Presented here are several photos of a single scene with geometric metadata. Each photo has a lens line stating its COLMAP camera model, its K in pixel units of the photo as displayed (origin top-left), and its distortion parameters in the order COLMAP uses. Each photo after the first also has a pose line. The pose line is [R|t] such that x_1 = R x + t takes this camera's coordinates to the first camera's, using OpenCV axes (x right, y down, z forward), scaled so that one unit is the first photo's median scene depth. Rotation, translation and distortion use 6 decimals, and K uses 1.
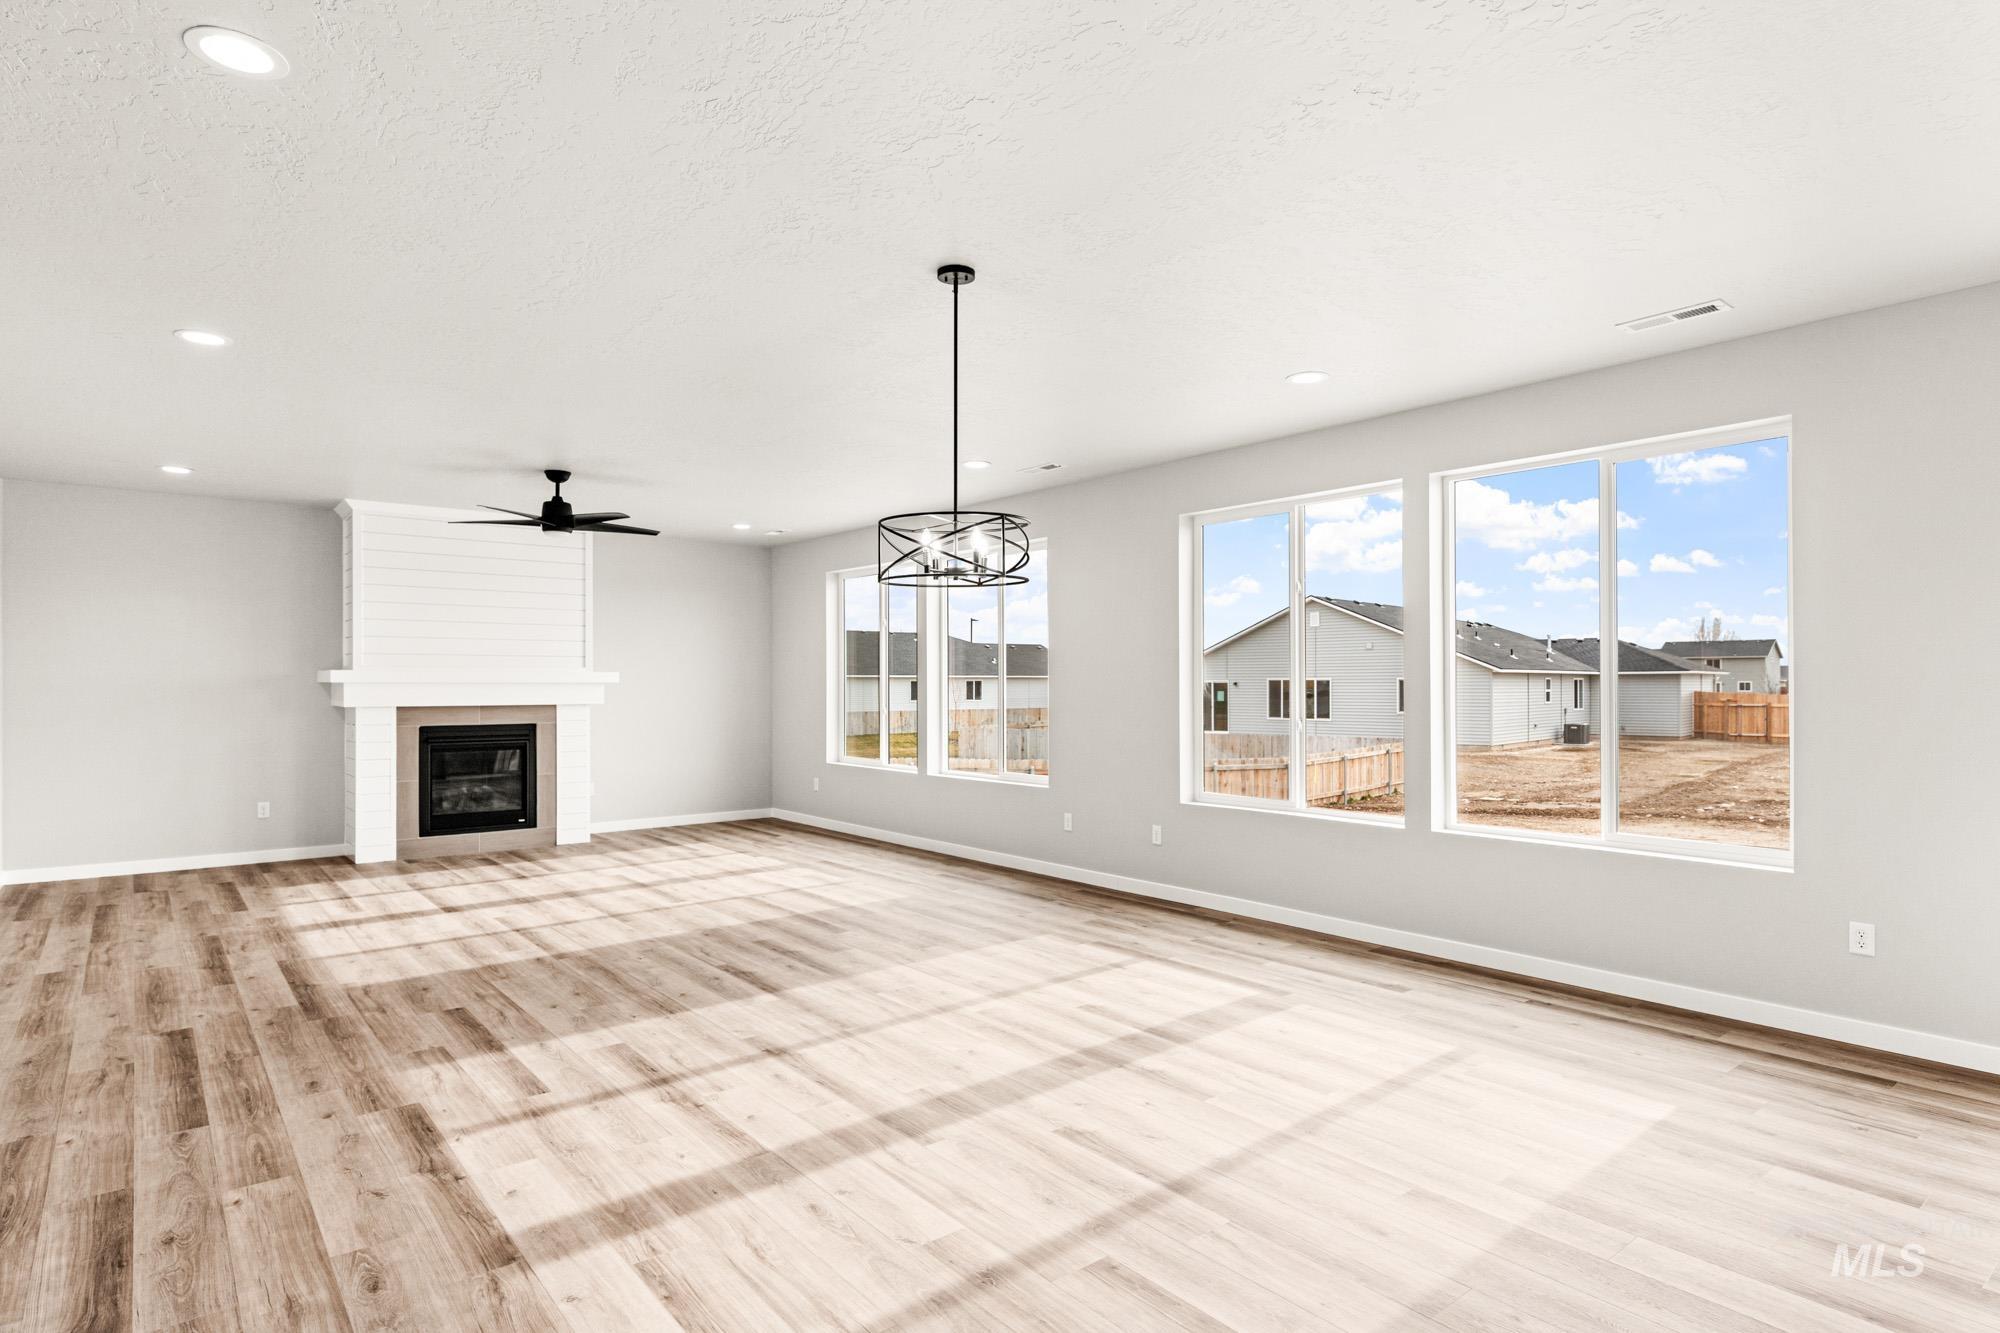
lens RADIAL K [[1061.1, 0, 998.9], [0, 1061.1, 669.9], [0, 0, 1]] dist [-0.001736, 0.001899]
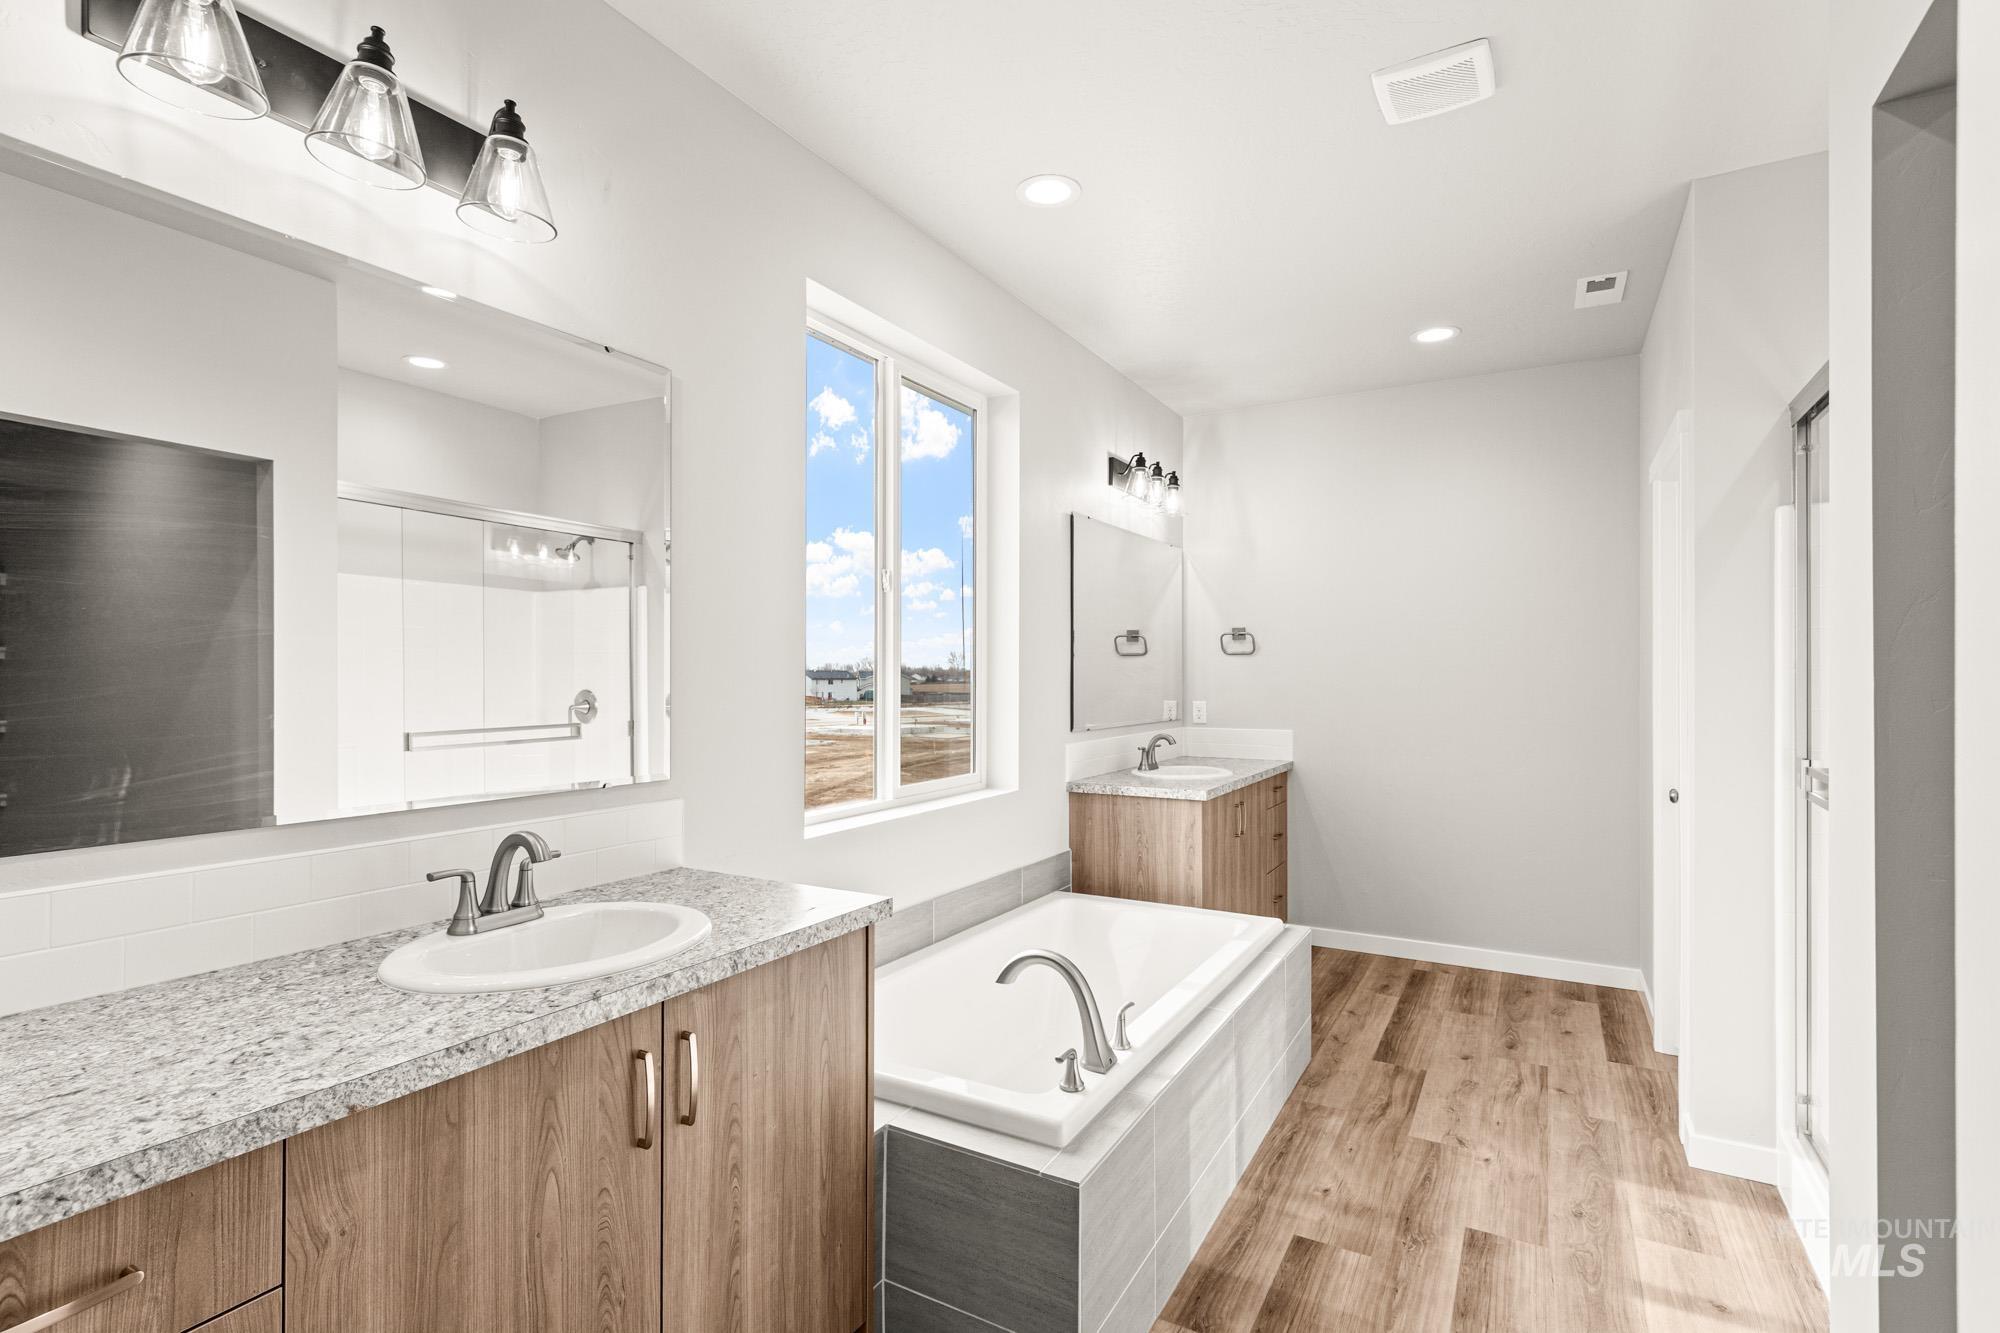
lens RADIAL K [[959.5, 0, 997.3], [0, 959.5, 666.6], [0, 0, 1]] dist [0.002431, 0.000343]
pose [[0.360636, 0.001919, -0.932705, -0.131520], [0.006475, 0.999969, 0.004561, 0.002049], [0.932684, -0.007684, 0.360612, 0.159962]]
